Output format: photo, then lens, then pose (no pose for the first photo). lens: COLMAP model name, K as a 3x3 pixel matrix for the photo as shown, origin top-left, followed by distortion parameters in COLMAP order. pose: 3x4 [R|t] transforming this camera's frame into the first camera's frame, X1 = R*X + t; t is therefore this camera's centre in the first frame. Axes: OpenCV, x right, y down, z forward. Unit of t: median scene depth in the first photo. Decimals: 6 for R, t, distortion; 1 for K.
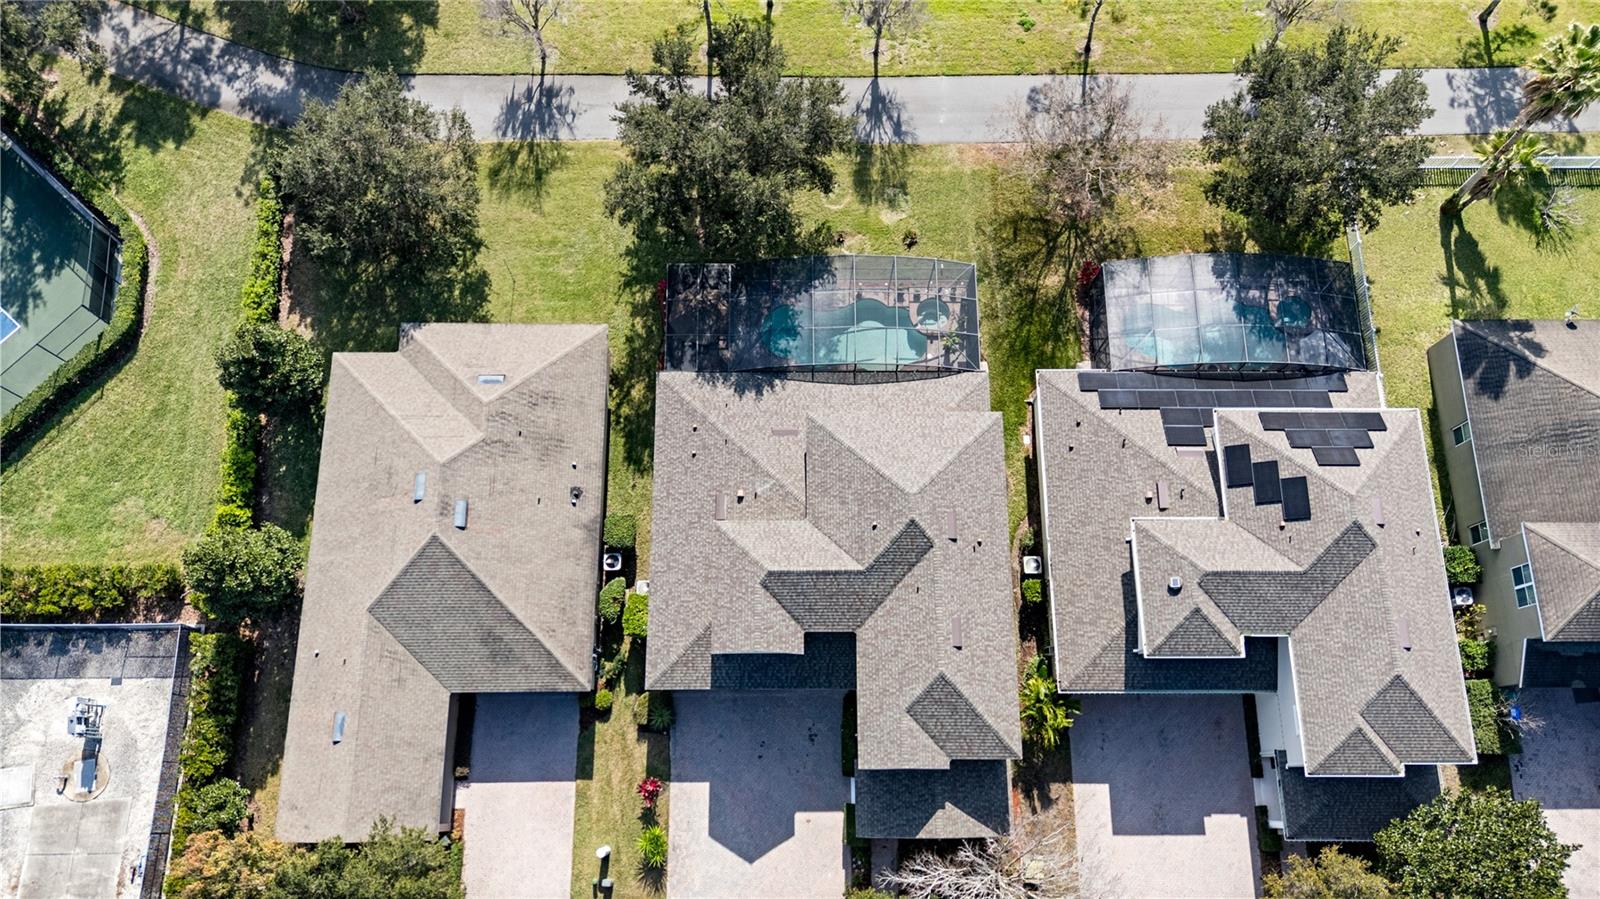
lens RADIAL K [[1169.2, 0, 803.3], [0, 1169.2, 448.9], [0, 0, 1]] dist [0.104874, -0.116029]
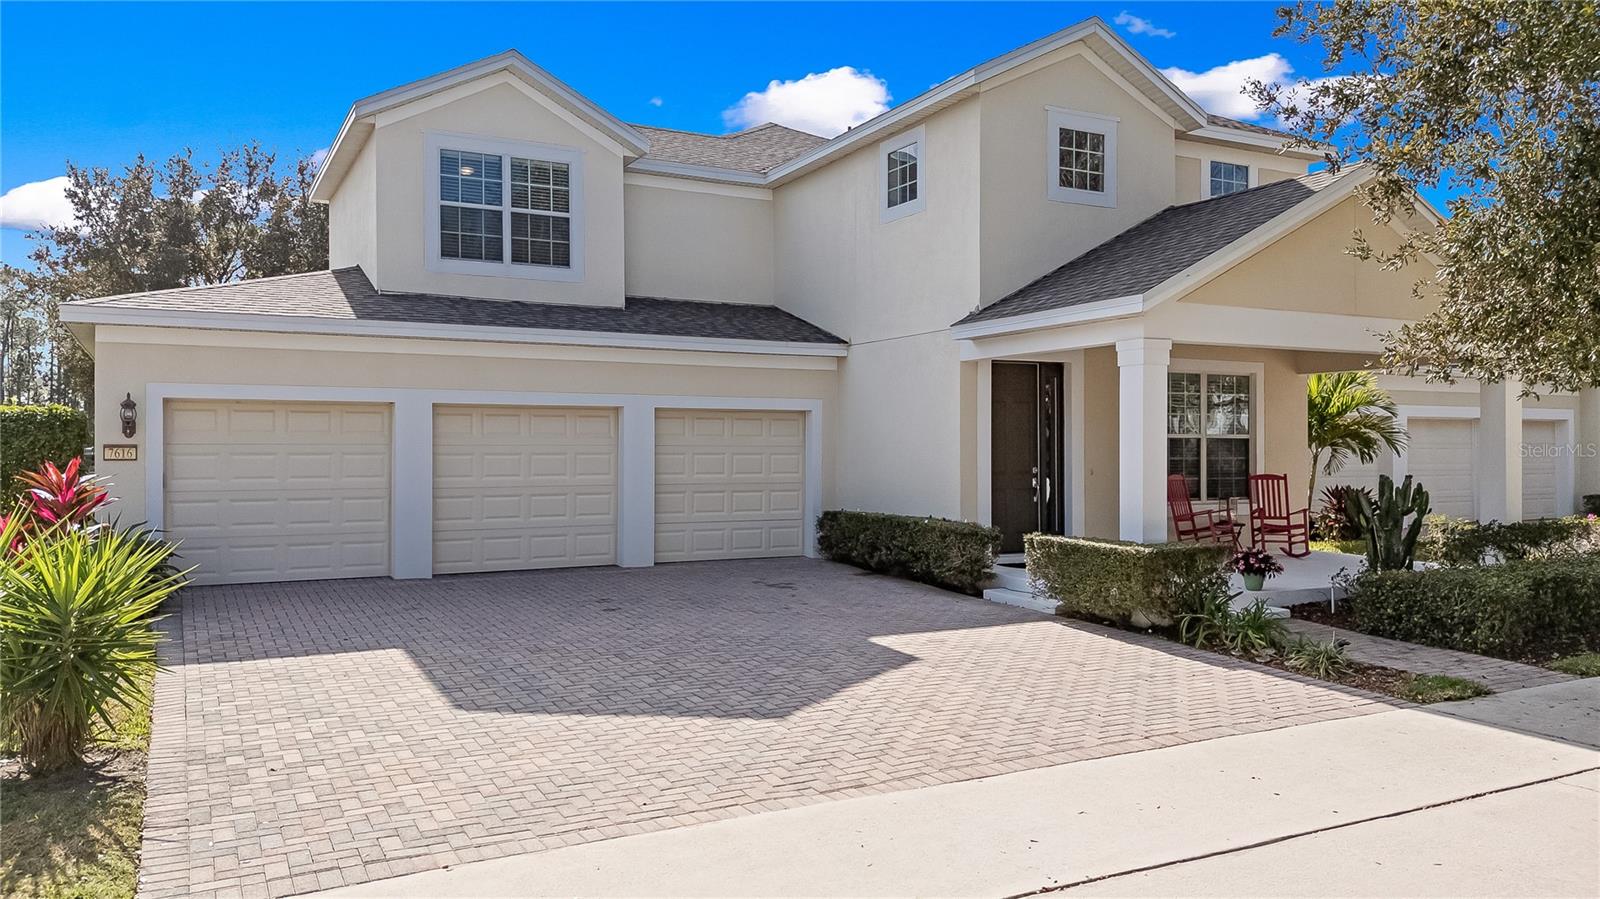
lens RADIAL K [[1169.2, 0, 803.3], [0, 1169.2, 448.9], [0, 0, 1]] dist [0.104874, -0.116029]
pose [[0.883571, -0.007790, 0.468233, -0.110264], [0.451112, 0.282541, -0.846563, 0.464220], [-0.125700, 0.959224, 0.253159, 0.913262]]
